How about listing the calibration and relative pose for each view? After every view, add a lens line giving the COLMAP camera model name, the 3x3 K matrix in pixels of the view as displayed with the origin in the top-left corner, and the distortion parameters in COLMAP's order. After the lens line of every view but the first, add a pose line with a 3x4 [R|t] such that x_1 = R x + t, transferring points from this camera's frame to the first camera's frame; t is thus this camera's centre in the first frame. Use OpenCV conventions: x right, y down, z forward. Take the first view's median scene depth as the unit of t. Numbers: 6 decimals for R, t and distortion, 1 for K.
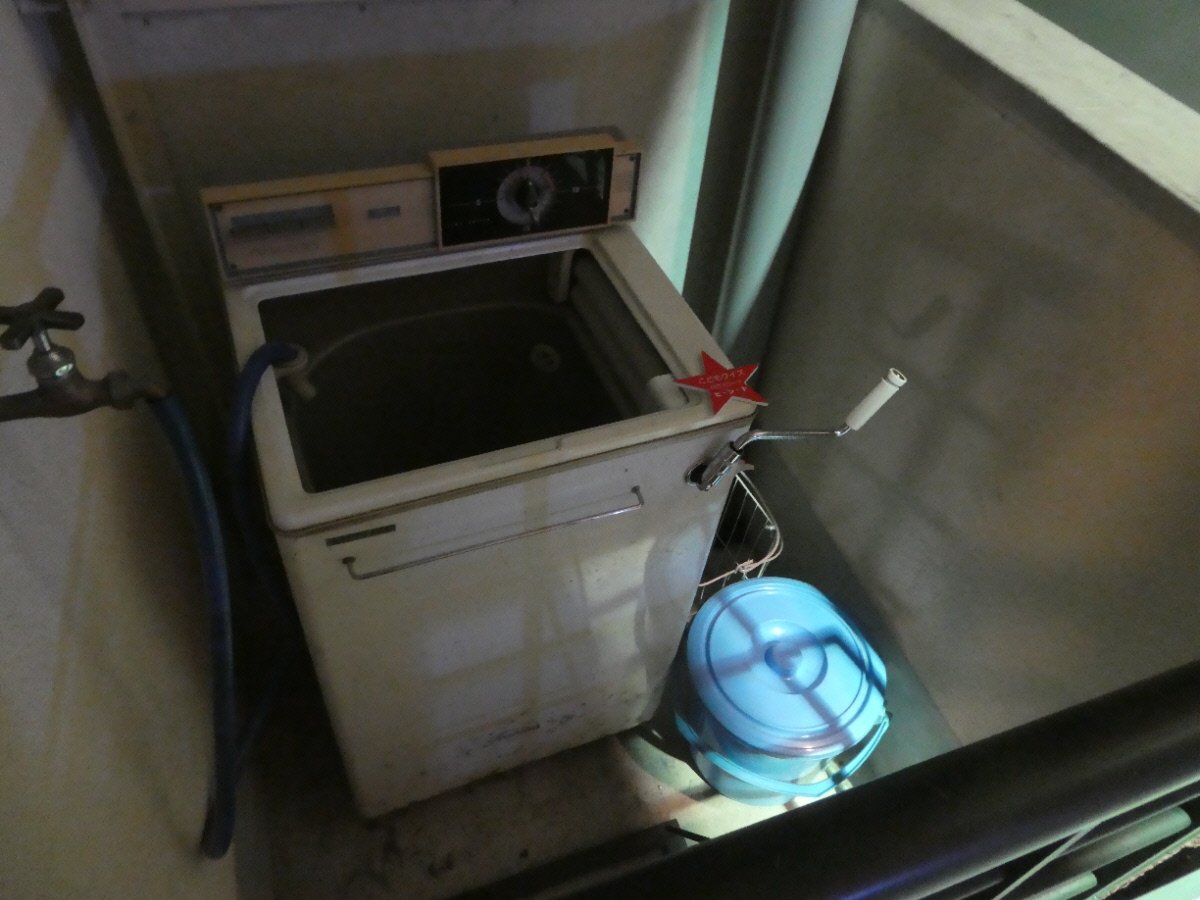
lens RADIAL K [[861.5, 0, 603.8], [0, 861.5, 442.2], [0, 0, 1]] dist [-0.036022, 0.010280]
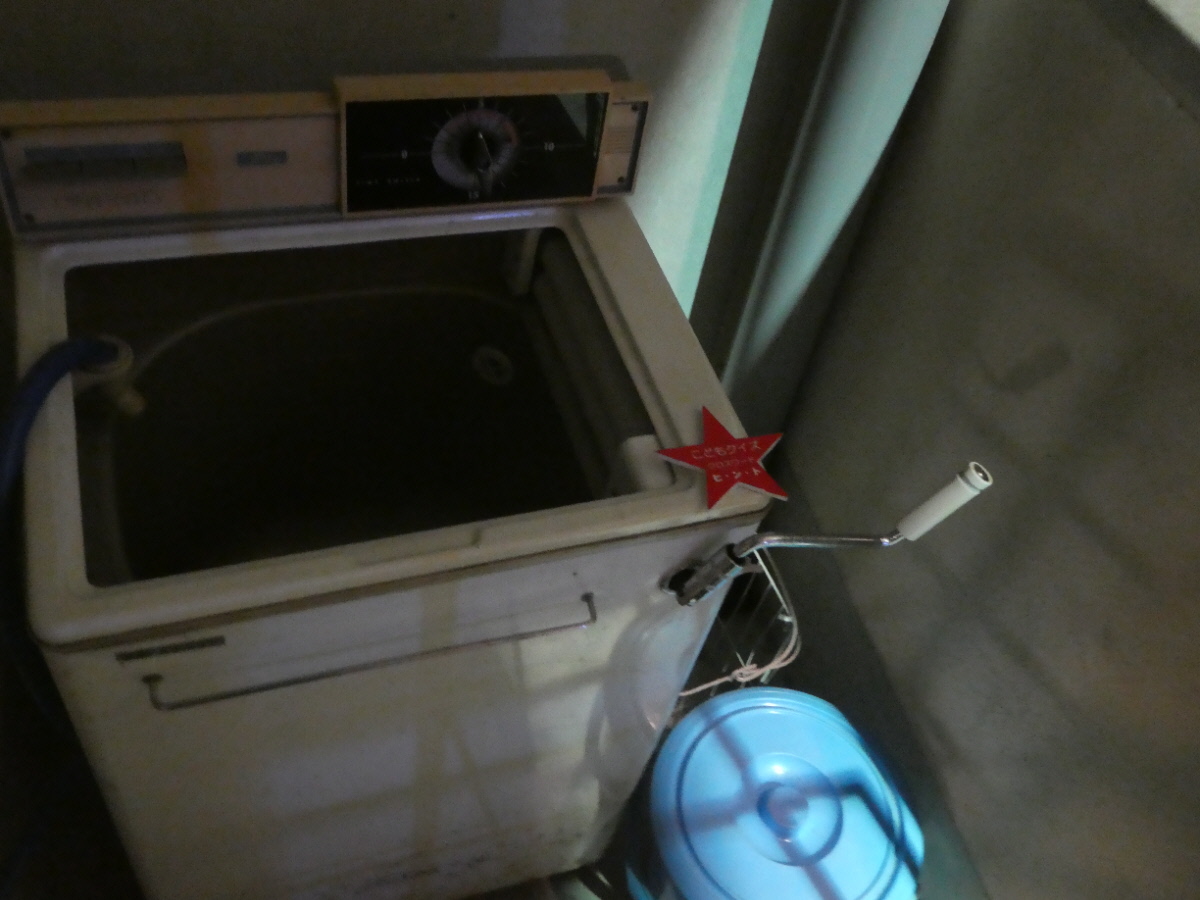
lens RADIAL K [[1128.3, 0, 605.1], [0, 1128.3, 451.8], [0, 0, 1]] dist [0.013641, -0.007107]
pose [[0.995089, 0.098336, 0.011299, 0.027167], [-0.098667, 0.994542, 0.033914, -0.087909], [-0.007903, -0.034862, 0.999361, 0.084499]]
